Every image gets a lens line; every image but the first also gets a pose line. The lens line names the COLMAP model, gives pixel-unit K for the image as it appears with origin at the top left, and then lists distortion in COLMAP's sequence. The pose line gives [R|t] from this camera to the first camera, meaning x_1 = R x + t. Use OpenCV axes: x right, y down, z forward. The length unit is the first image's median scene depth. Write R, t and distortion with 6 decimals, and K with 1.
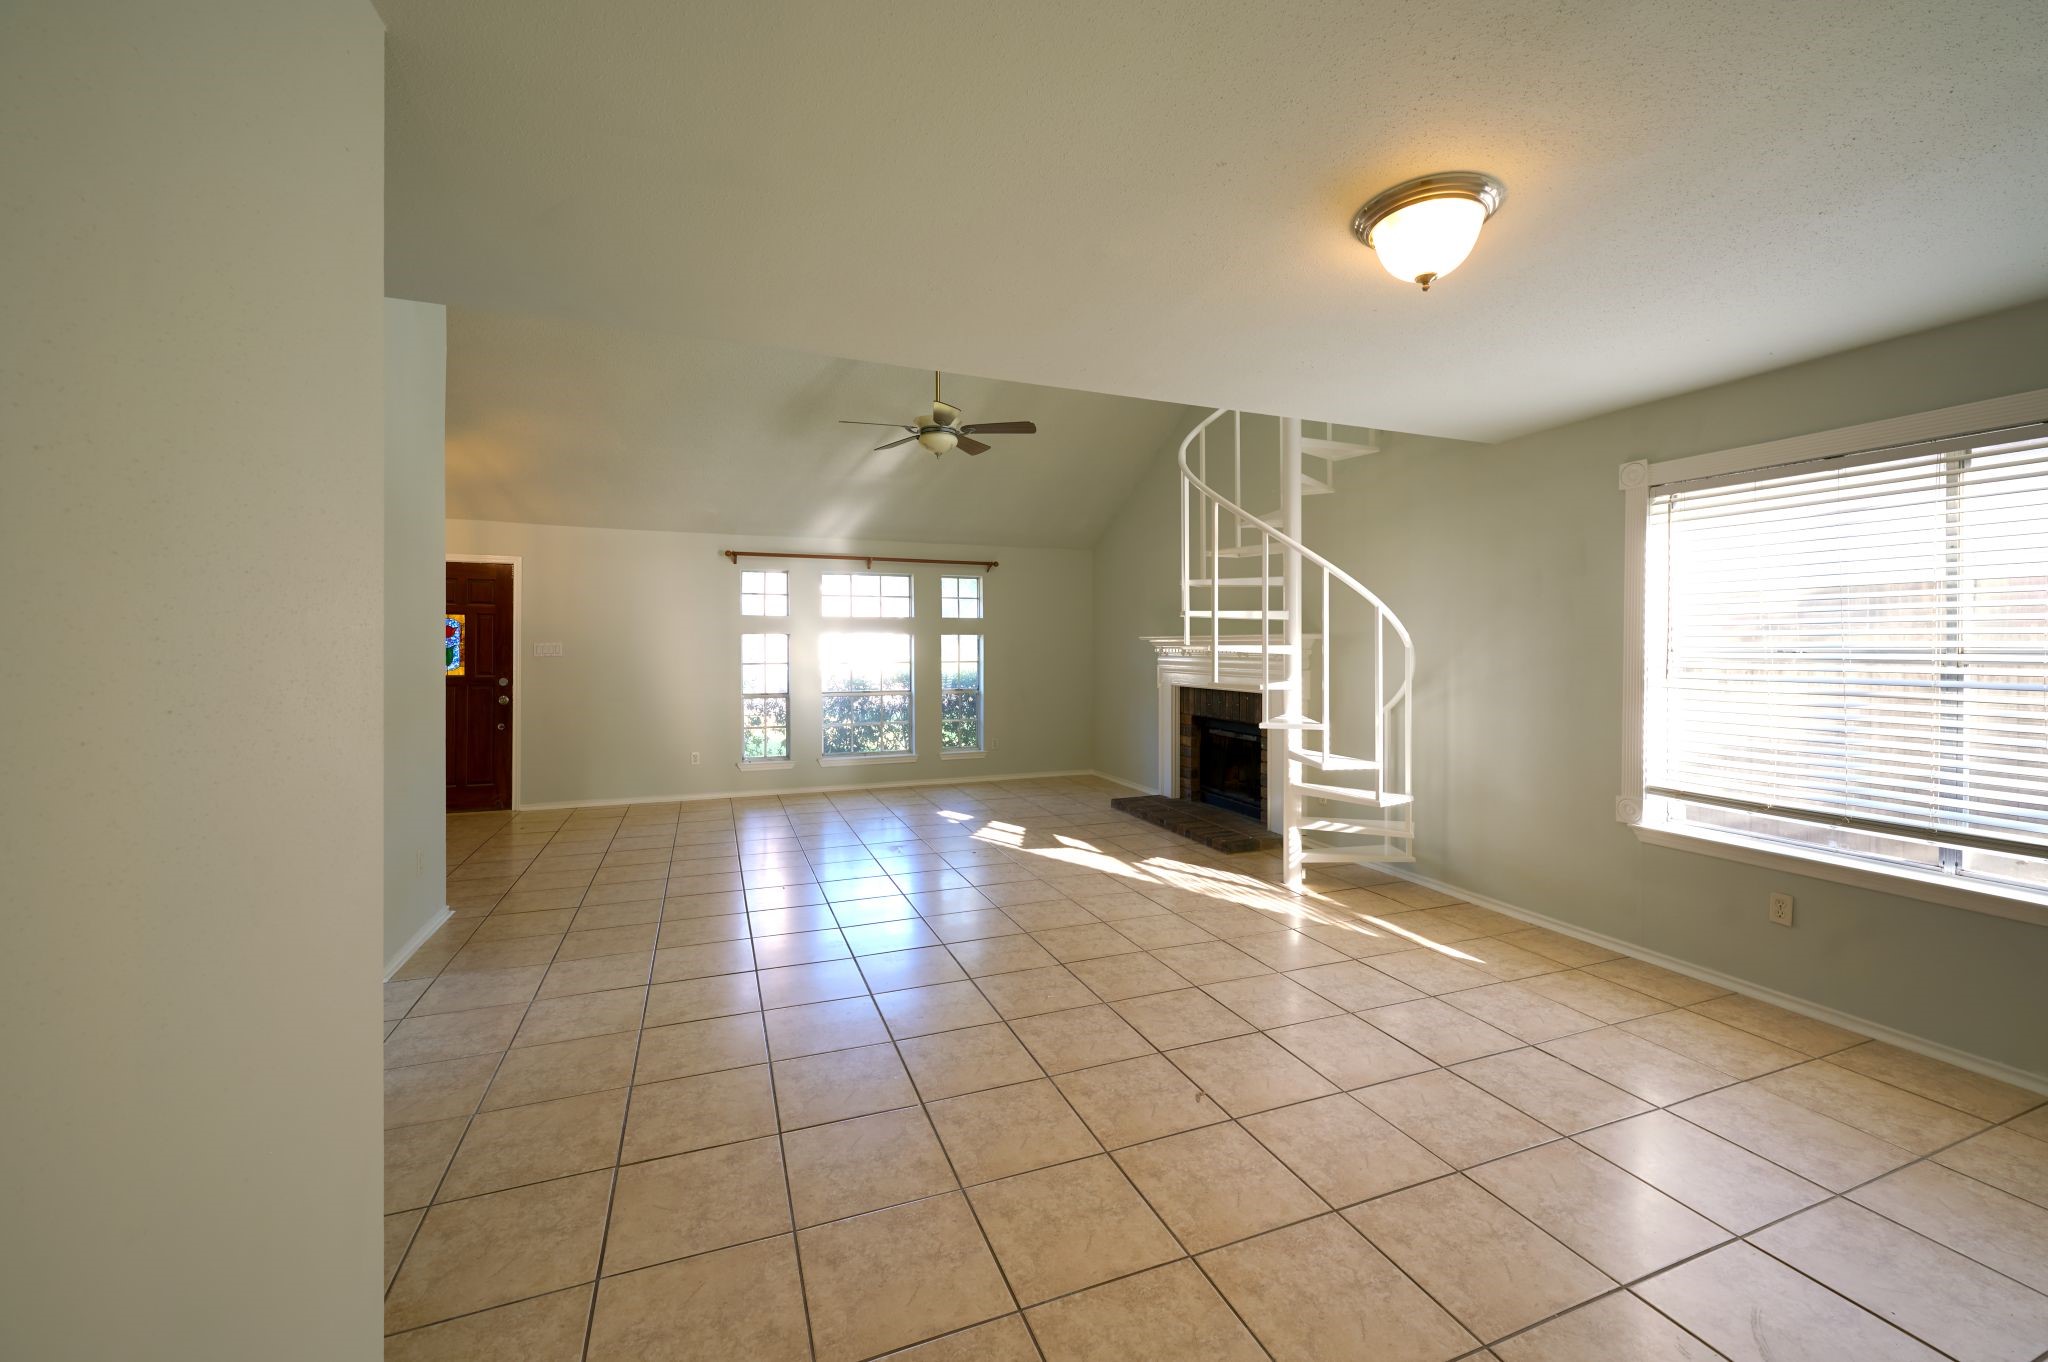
lens RADIAL K [[813.4, 0, 1054.5], [0, 813.4, 641.5], [0, 0, 1]] dist [0.018455, 0.000127]
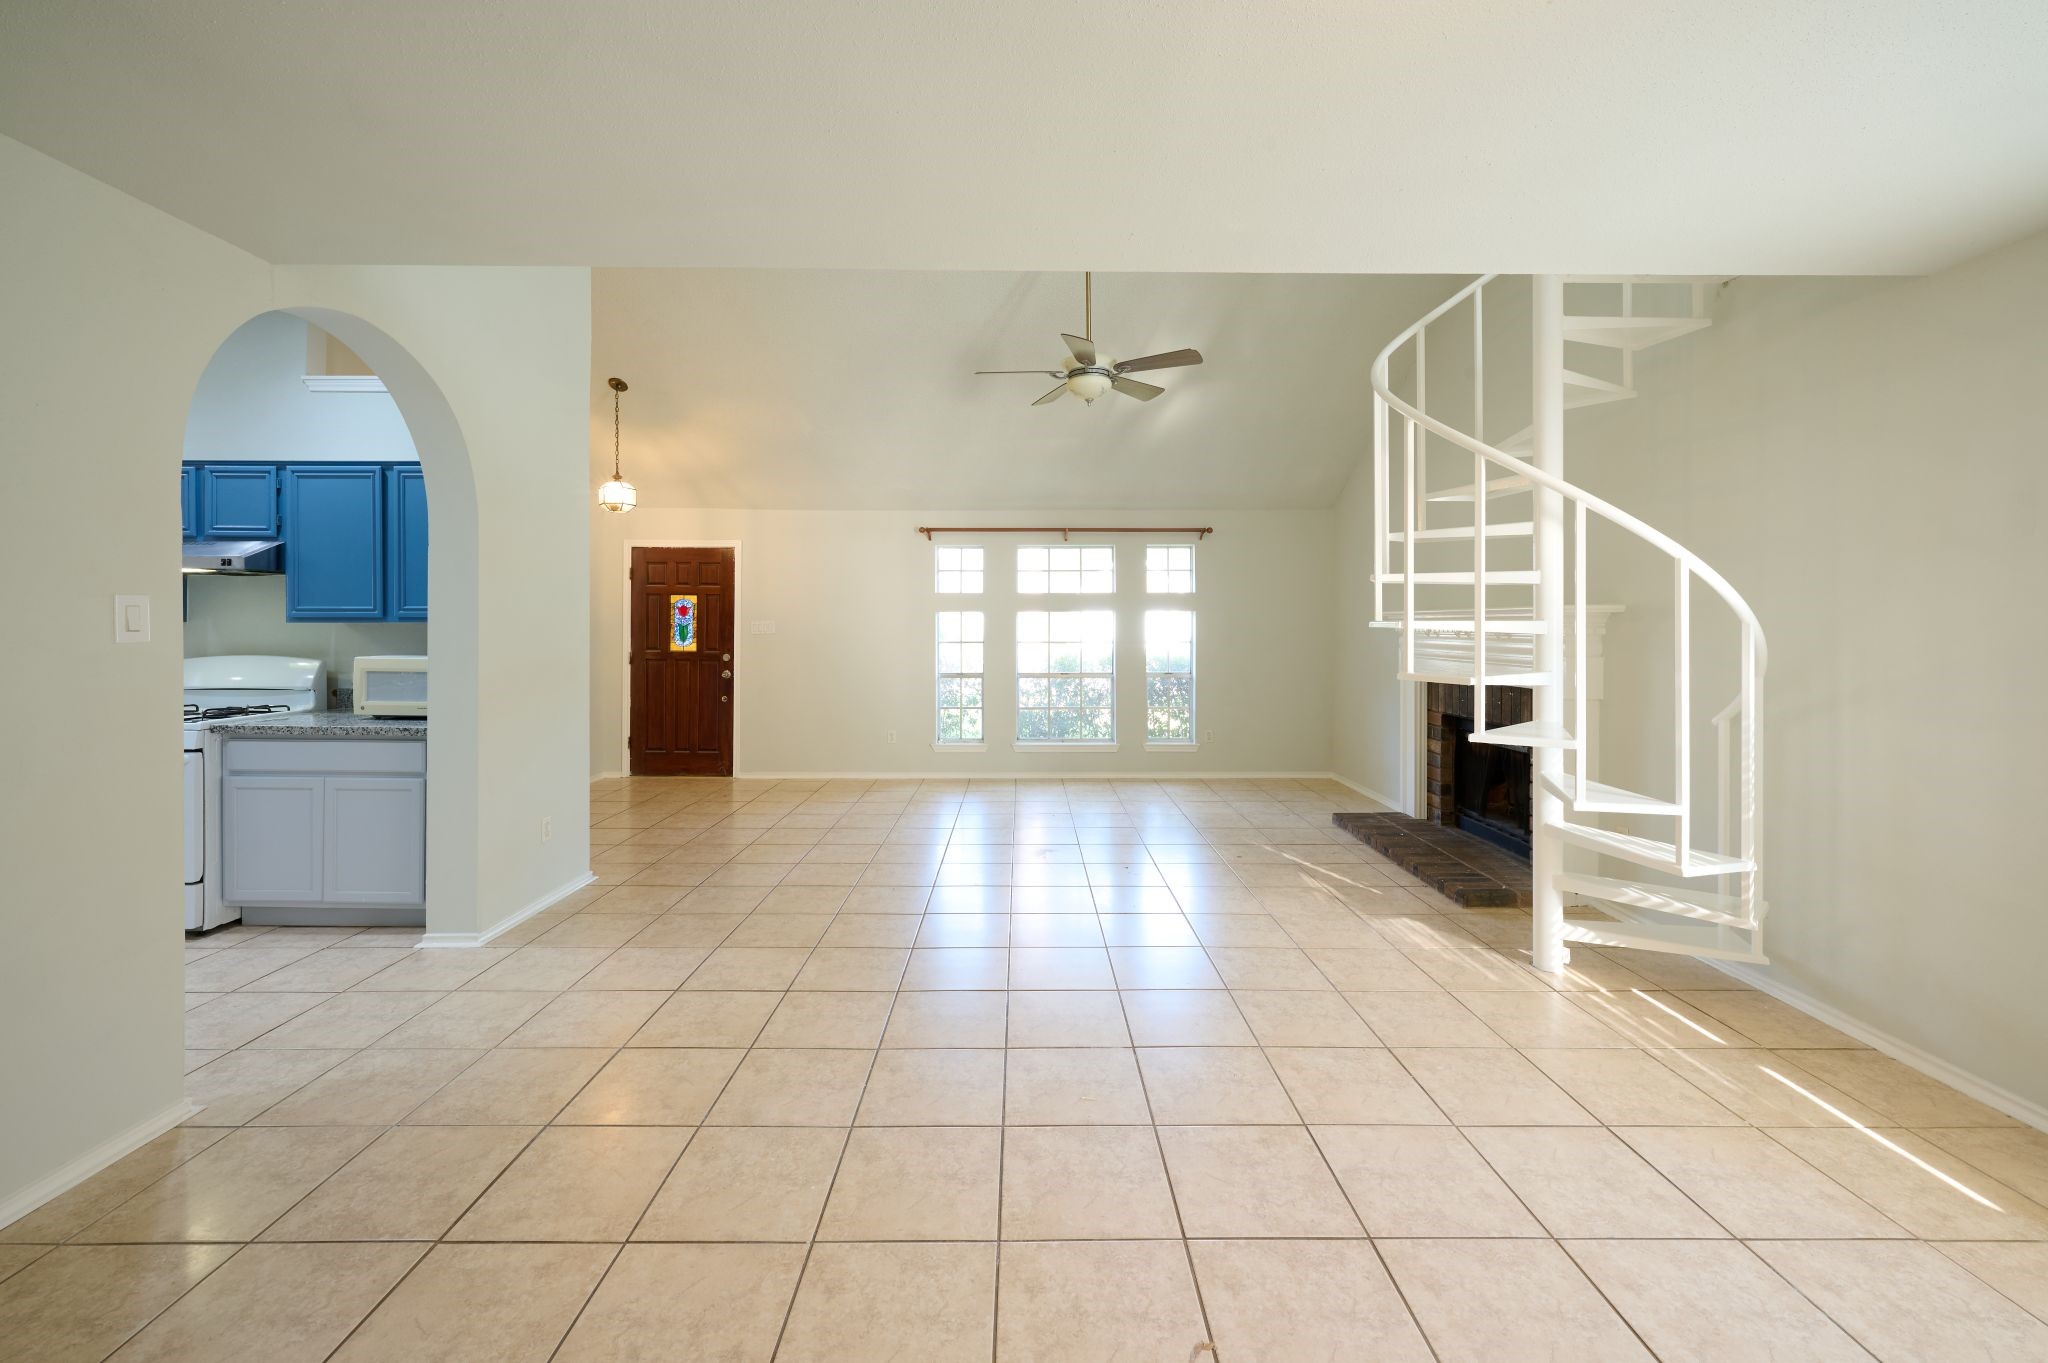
lens RADIAL K [[844.8, 0, 1027.3], [0, 844.8, 625.5], [0, 0, 1]] dist [0.031491, -0.000318]
pose [[0.931721, -0.000248, -0.363175, 0.096587], [0.002180, 0.999986, 0.004908, 0.002827], [0.363168, -0.005364, 0.931708, 0.109407]]
